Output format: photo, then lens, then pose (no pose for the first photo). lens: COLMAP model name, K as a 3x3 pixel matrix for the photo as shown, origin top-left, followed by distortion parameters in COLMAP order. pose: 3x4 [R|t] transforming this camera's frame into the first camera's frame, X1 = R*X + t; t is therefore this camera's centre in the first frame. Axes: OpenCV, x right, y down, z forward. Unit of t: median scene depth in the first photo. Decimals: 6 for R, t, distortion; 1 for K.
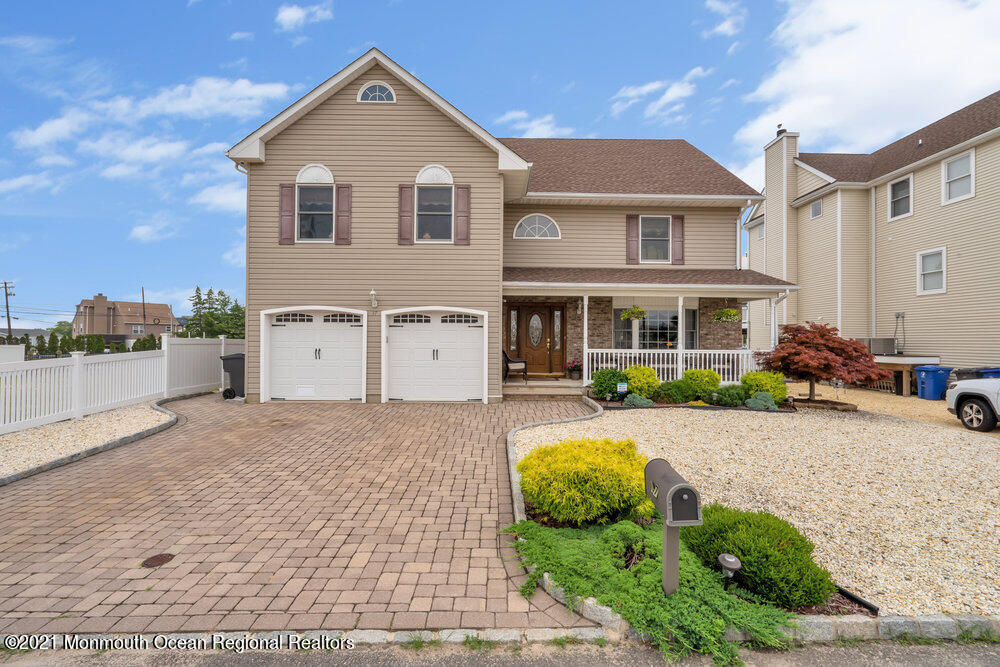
lens RADIAL K [[449.3, 0, 500.0], [0, 449.3, 333.5], [0, 0, 1]] dist [-0.001755, -0.000212]
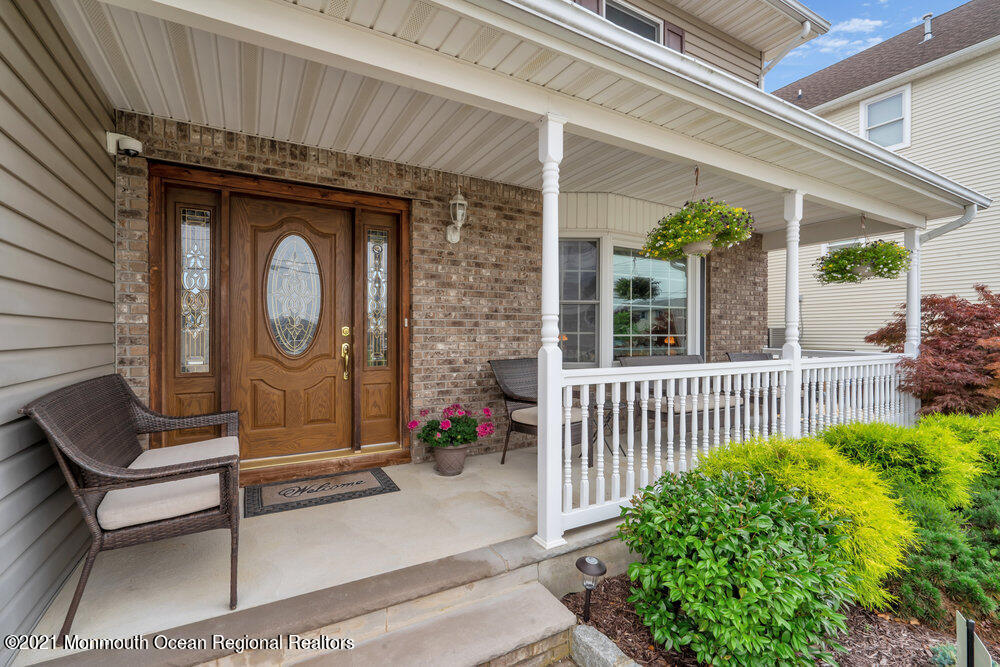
lens RADIAL K [[449.3, 0, 500.0], [0, 449.3, 333.5], [0, 0, 1]] dist [-0.001755, -0.000212]
pose [[0.875004, -0.005620, 0.484083, 0.068819], [-0.001075, 0.999908, 0.013553, 0.014758], [-0.484114, -0.012379, 0.874917, 0.857783]]
